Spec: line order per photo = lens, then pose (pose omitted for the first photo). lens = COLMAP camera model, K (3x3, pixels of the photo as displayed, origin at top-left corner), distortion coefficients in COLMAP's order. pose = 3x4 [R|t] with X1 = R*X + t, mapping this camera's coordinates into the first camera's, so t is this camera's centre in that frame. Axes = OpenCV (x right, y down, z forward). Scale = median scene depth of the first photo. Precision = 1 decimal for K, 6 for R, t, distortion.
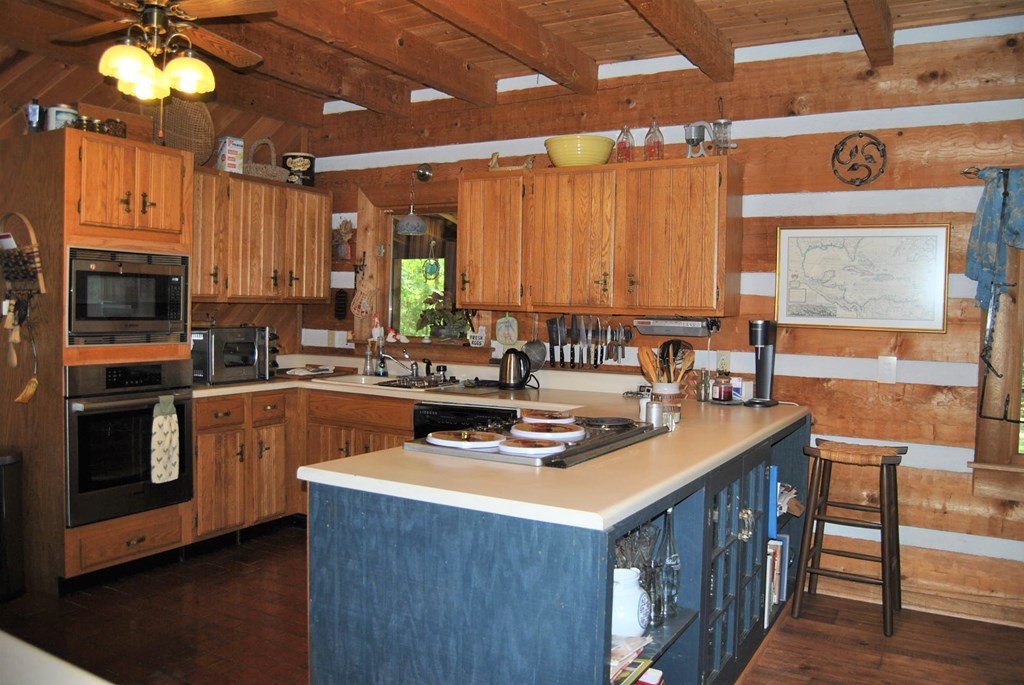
lens RADIAL K [[792.7, 0, 509.3], [0, 792.7, 338.6], [0, 0, 1]] dist [-0.097301, 0.035710]
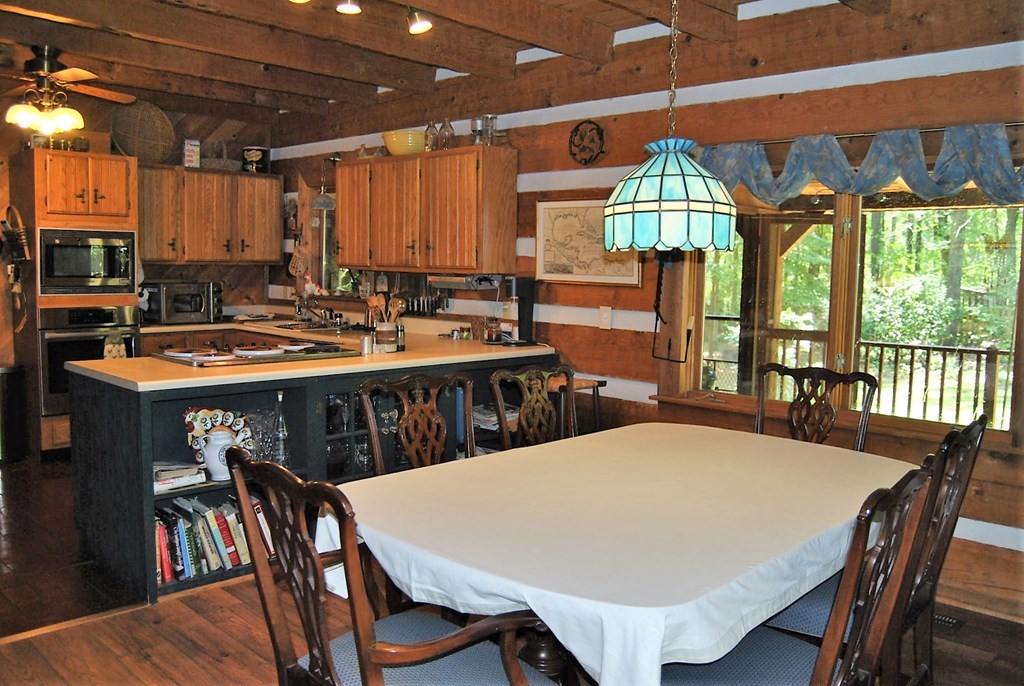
lens RADIAL K [[824.9, 0, 508.9], [0, 824.9, 339.4], [0, 0, 1]] dist [-0.094020, 0.042504]
pose [[0.969599, 0.018719, -0.243984, 0.595203], [-0.006984, 0.998780, 0.048876, 0.011242], [0.244601, -0.045687, 0.968547, -0.251327]]
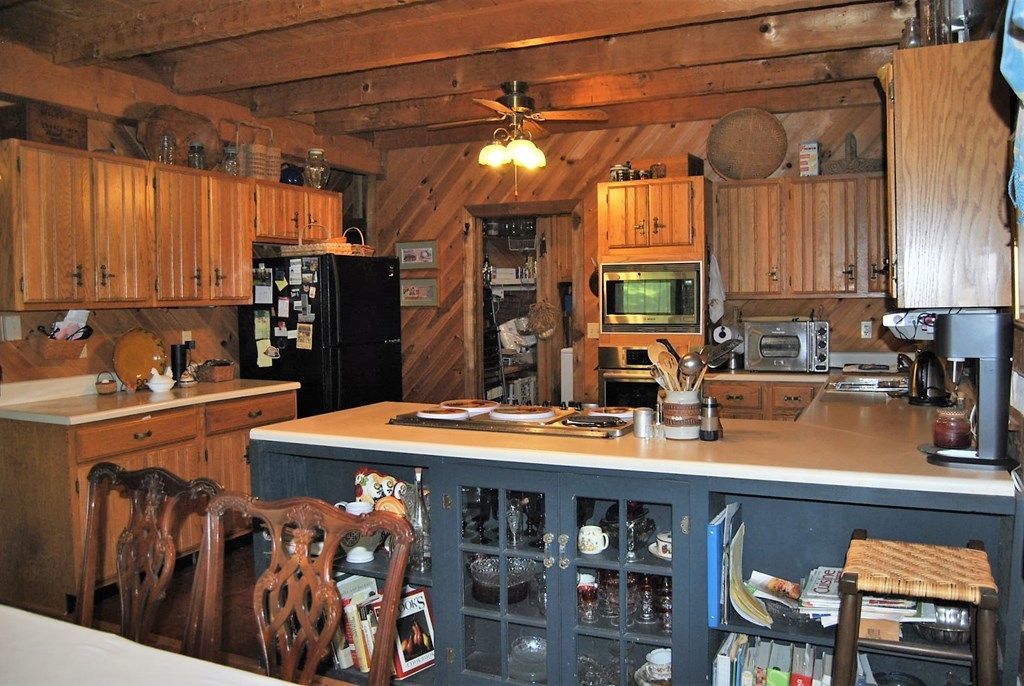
lens RADIAL K [[824.9, 0, 508.9], [0, 824.9, 339.4], [0, 0, 1]] dist [-0.094020, 0.042504]
pose [[0.107982, 0.026907, -0.993789, 0.816946], [-0.020598, 0.999480, 0.024823, -0.011224], [0.993939, 0.017789, 0.108480, 0.563936]]
